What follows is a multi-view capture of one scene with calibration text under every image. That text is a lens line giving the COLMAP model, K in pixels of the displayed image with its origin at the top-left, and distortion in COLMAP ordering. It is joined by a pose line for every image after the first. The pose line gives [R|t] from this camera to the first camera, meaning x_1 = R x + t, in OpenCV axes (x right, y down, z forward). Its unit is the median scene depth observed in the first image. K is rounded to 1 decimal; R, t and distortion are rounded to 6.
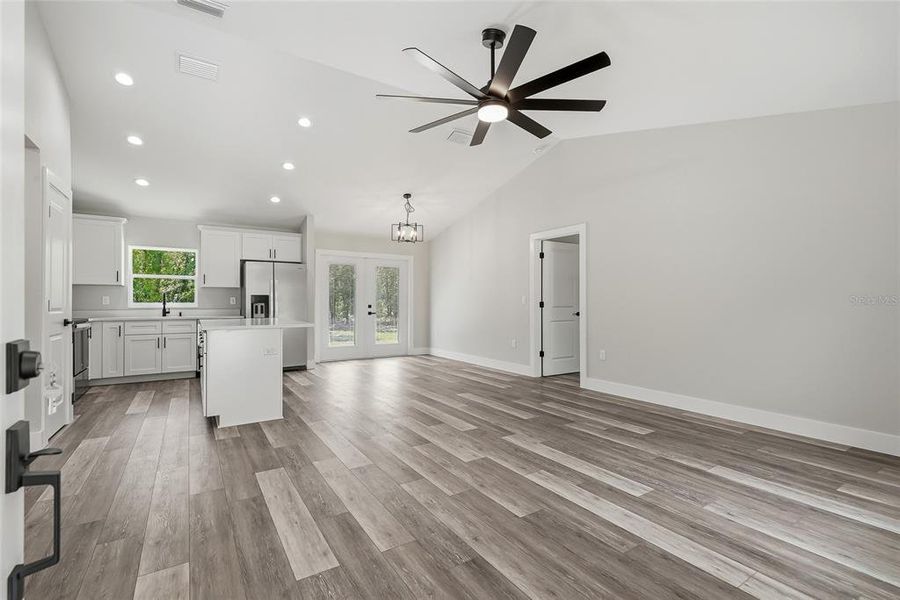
lens RADIAL K [[408.5, 0, 451.7], [0, 408.5, 298.0], [0, 0, 1]] dist [0.006530, -0.001788]
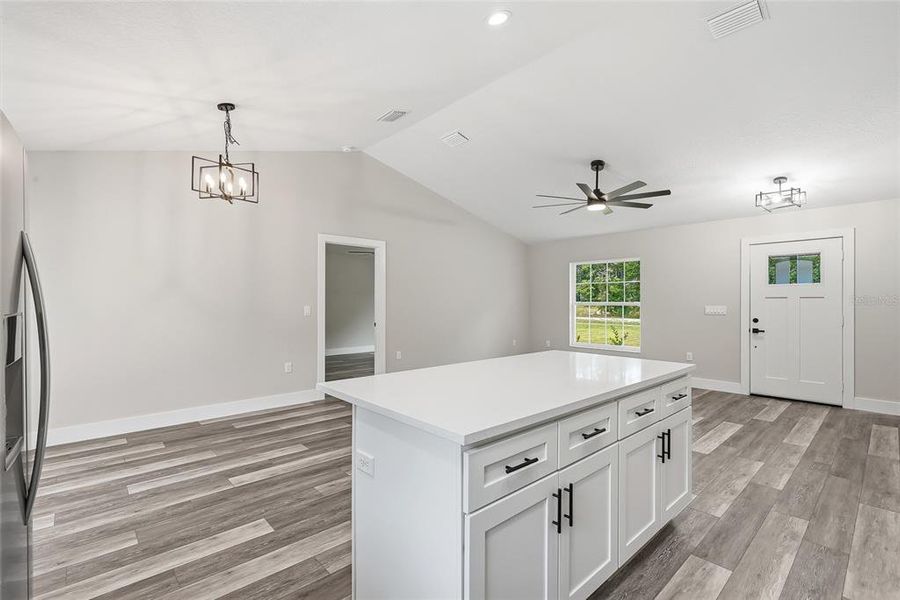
lens RADIAL K [[408.5, 0, 448.7], [0, 408.5, 300.2], [0, 0, 1]] dist [0.006530, -0.001788]
pose [[-0.169486, 0.003088, 0.985528, -0.811656], [-0.012769, 0.999904, -0.005329, -0.018814], [-0.985450, -0.013488, -0.169430, 1.020851]]
